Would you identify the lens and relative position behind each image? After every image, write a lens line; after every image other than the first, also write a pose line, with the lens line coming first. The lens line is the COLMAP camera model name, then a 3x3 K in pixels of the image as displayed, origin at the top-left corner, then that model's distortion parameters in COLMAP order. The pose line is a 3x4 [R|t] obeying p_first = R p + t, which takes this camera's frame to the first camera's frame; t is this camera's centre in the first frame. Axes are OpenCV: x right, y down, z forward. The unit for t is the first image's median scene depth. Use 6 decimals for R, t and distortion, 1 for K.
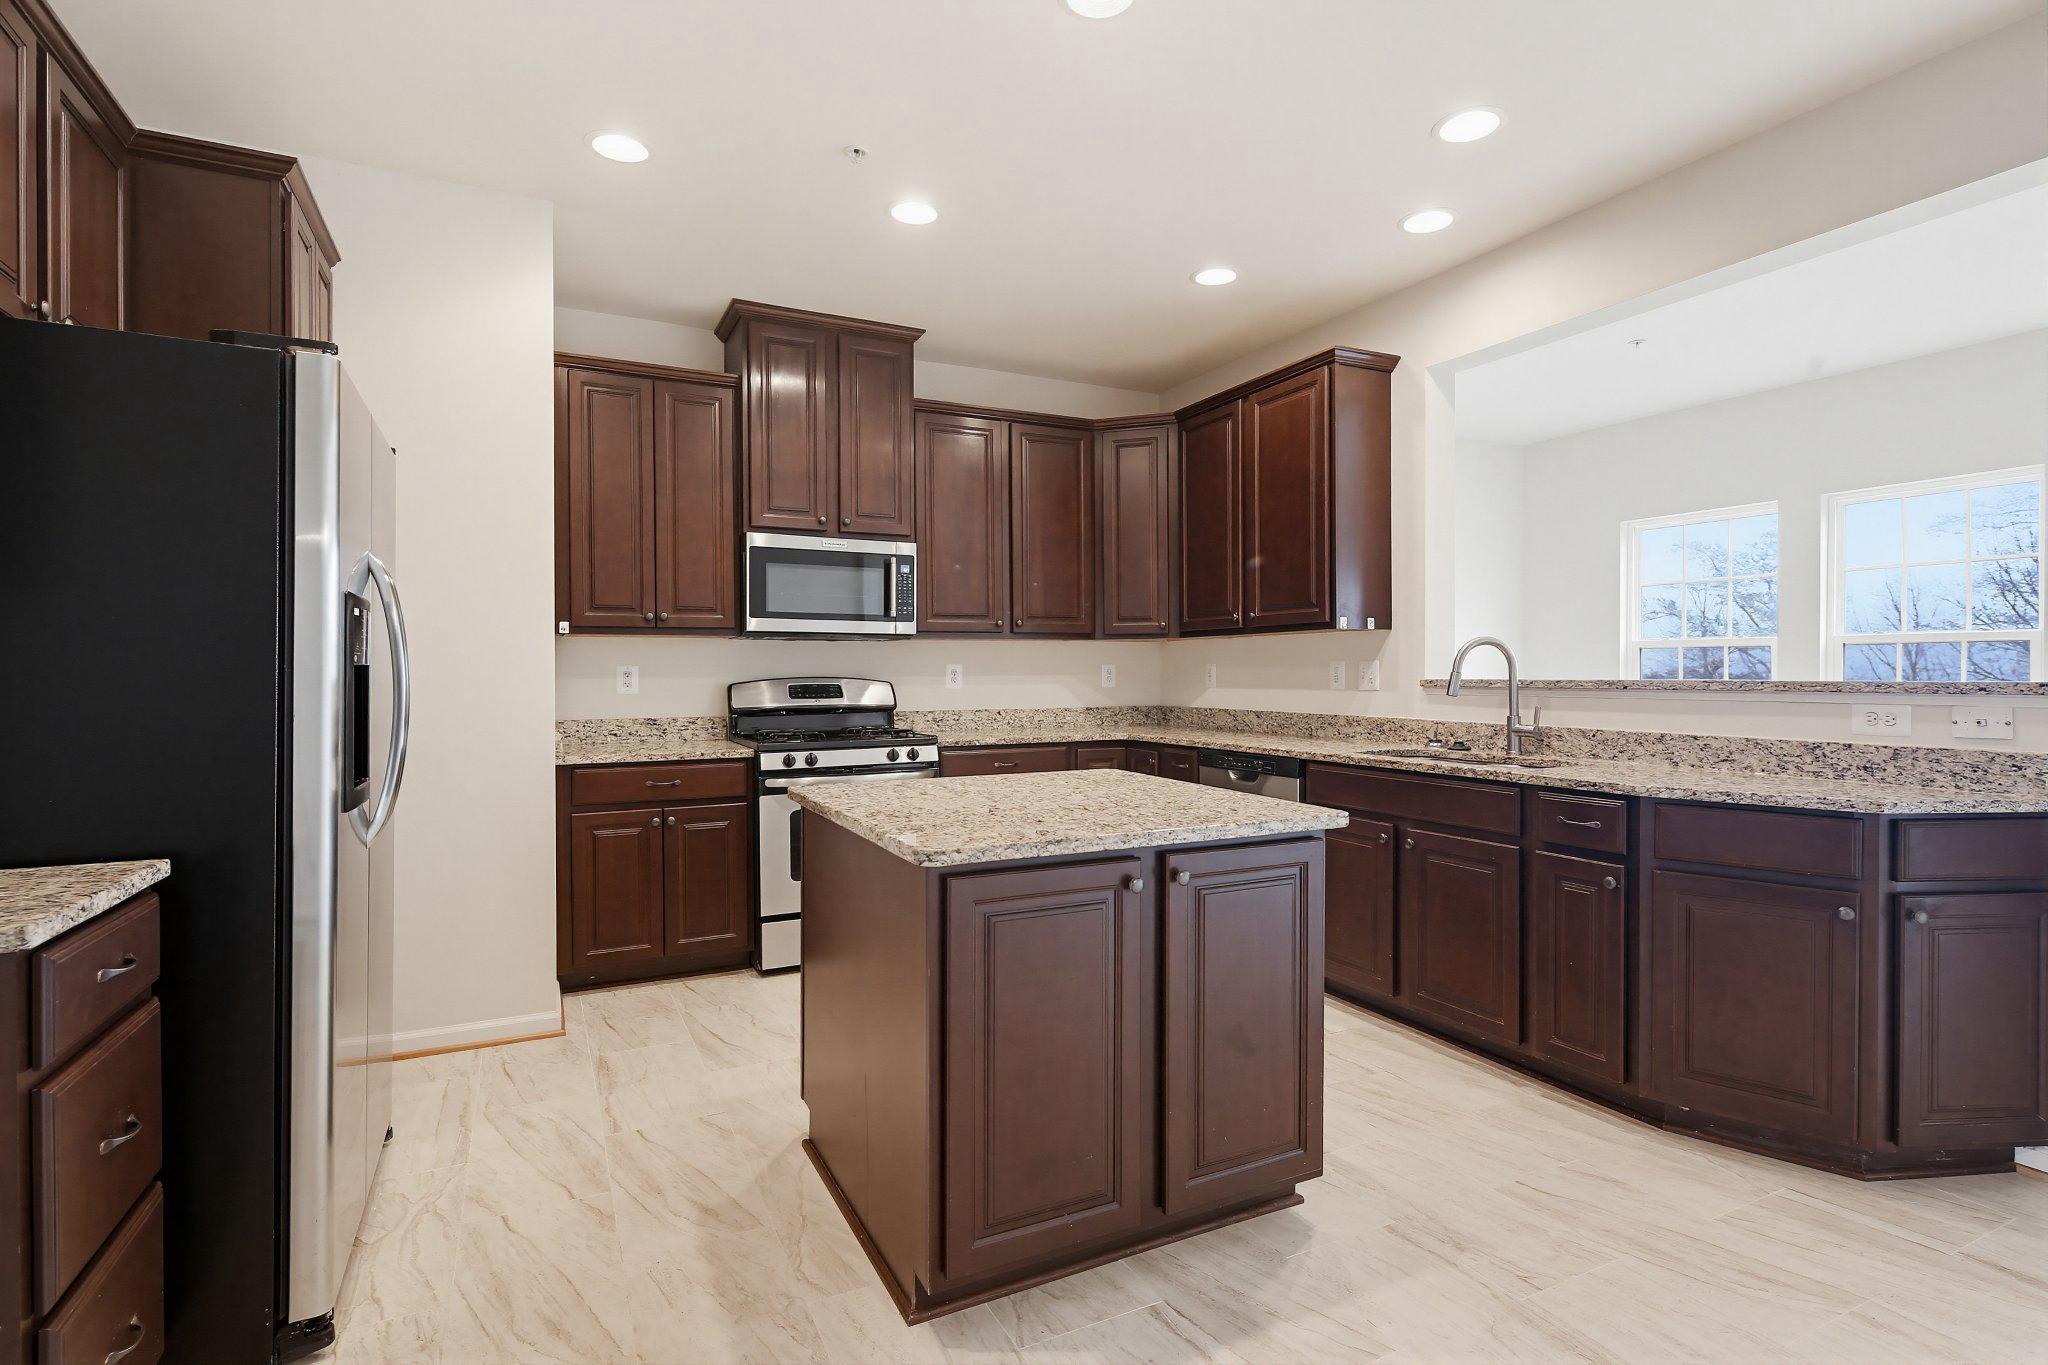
lens RADIAL K [[996.6, 0, 1023.9], [0, 996.6, 680.8], [0, 0, 1]] dist [0.004373, -0.005094]
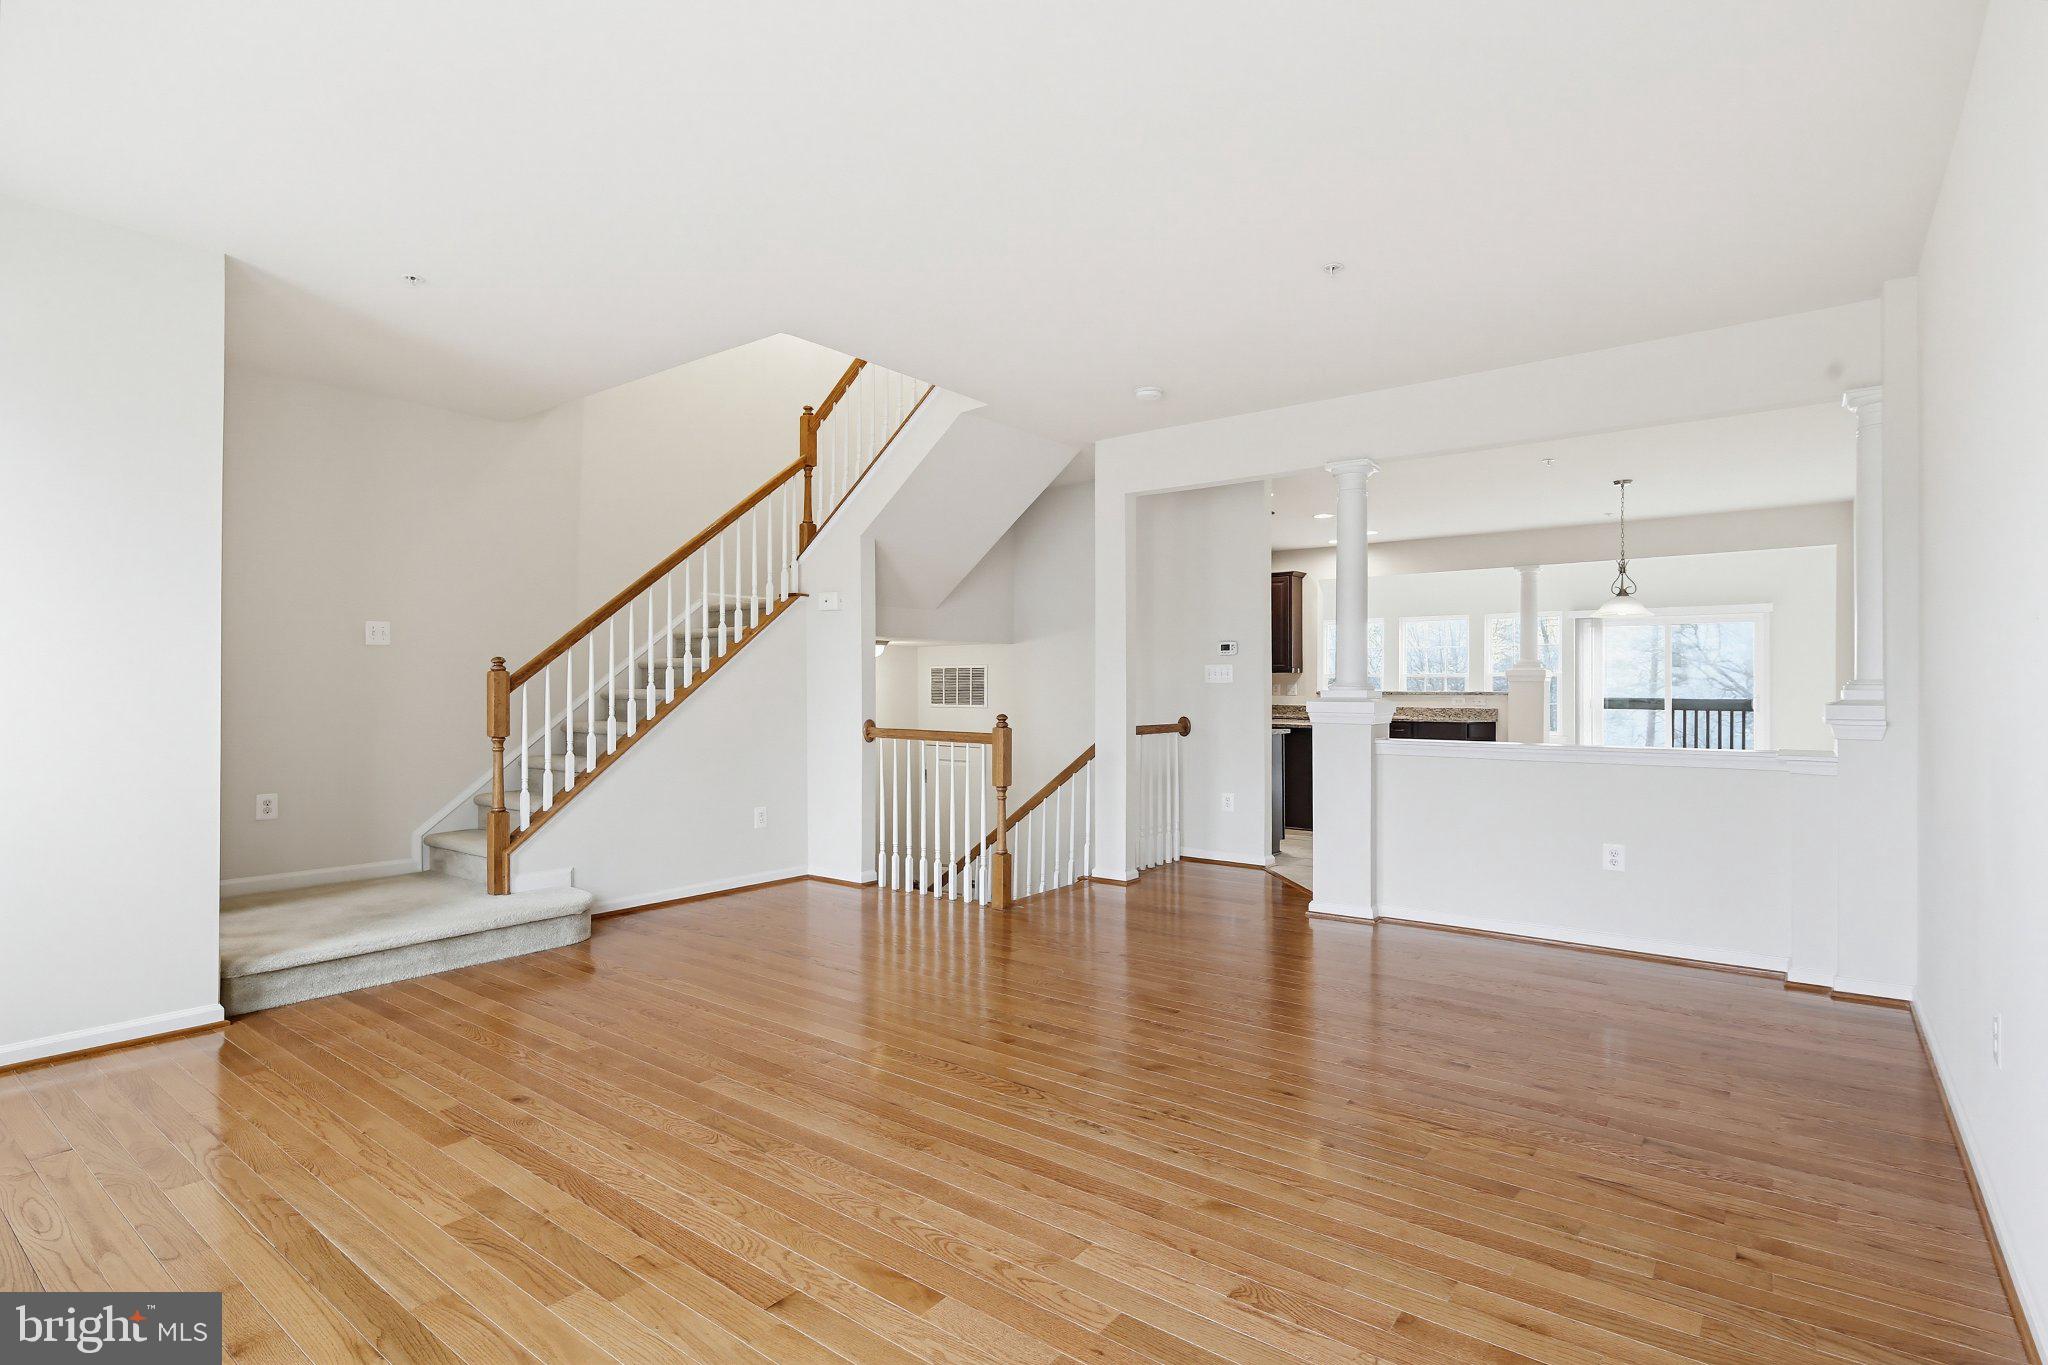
lens RADIAL K [[996.6, 0, 1038.9], [0, 996.6, 681.8], [0, 0, 1]] dist [0.004373, -0.005094]
pose [[0.897626, 0.004115, 0.440739, -1.527612], [0.000174, 0.999953, -0.009690, 0.000481], [-0.440758, 0.008775, 0.897583, -1.162341]]
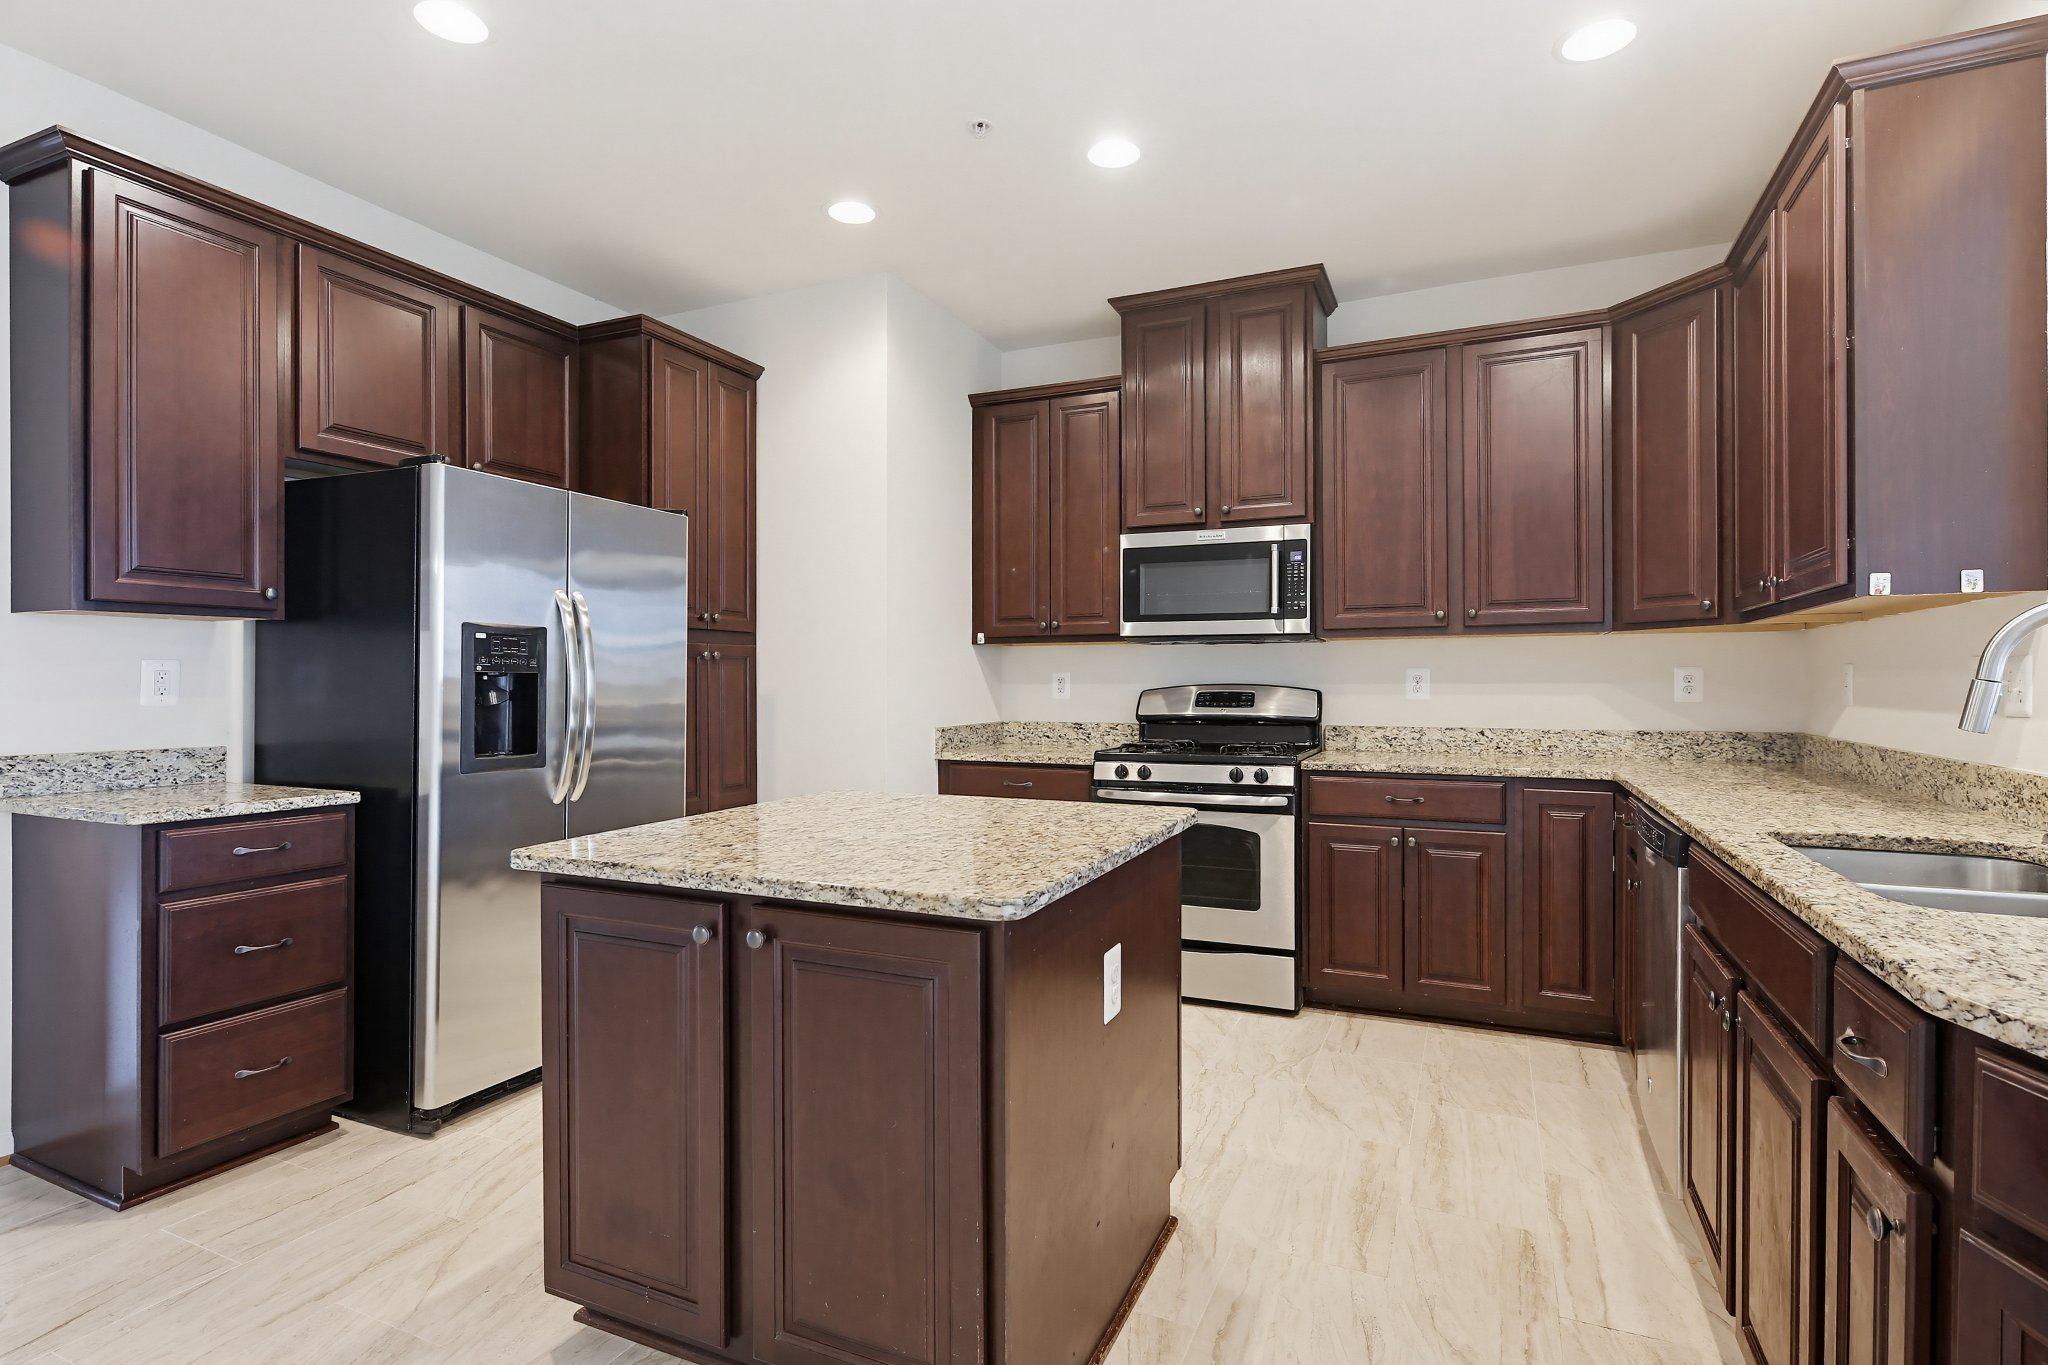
lens RADIAL K [[996.6, 0, 1027.3], [0, 996.6, 688.6], [0, 0, 1]] dist [0.004373, -0.005094]
pose [[0.634135, 0.008685, -0.773173, 0.441338], [-0.007945, 0.999957, 0.004716, -0.002702], [0.773181, 0.003153, 0.634177, 0.327129]]
